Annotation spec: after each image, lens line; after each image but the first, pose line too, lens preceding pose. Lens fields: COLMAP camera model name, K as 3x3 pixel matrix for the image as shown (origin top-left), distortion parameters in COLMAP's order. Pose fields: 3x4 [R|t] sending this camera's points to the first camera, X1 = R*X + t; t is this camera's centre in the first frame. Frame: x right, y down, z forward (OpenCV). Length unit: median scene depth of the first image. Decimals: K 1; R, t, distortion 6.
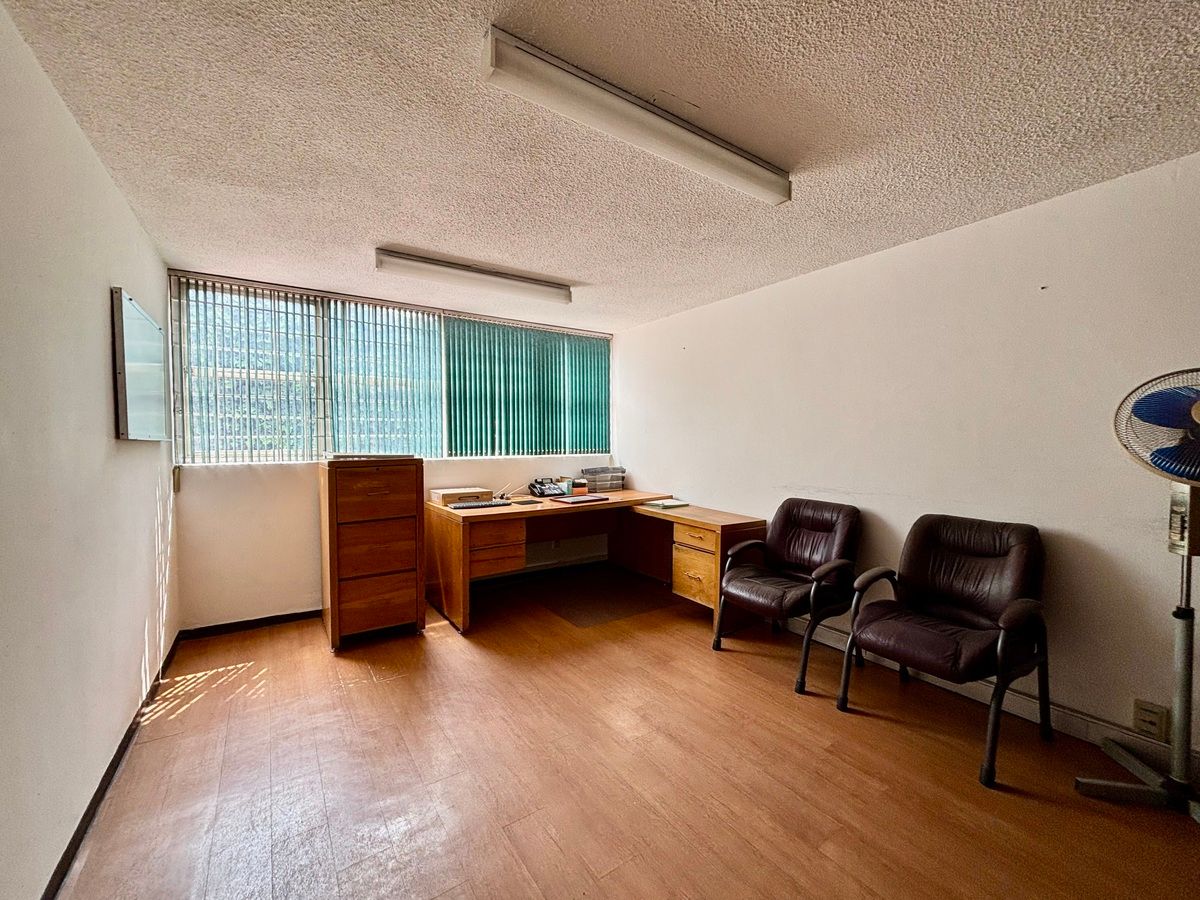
lens RADIAL K [[480.3, 0, 602.8], [0, 480.3, 451.8], [0, 0, 1]] dist [-0.000475, -0.000075]
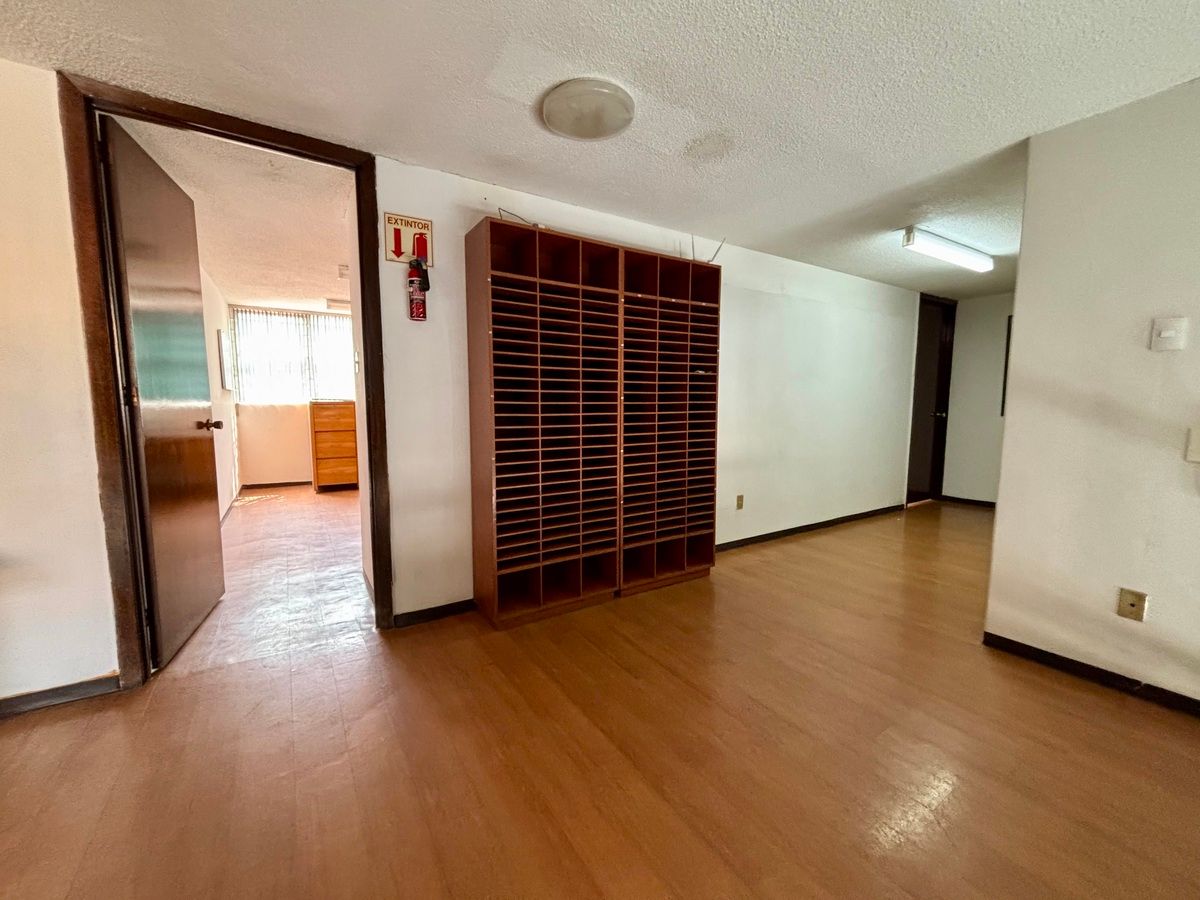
lens RADIAL K [[480.3, 0, 597.0], [0, 480.3, 448.8], [0, 0, 1]] dist [-0.000475, -0.000075]
pose [[0.999512, 0.013030, -0.028384, 0.678460], [-0.010740, 0.996787, 0.079379, 0.043239], [0.029327, -0.079036, 0.996440, -0.972041]]
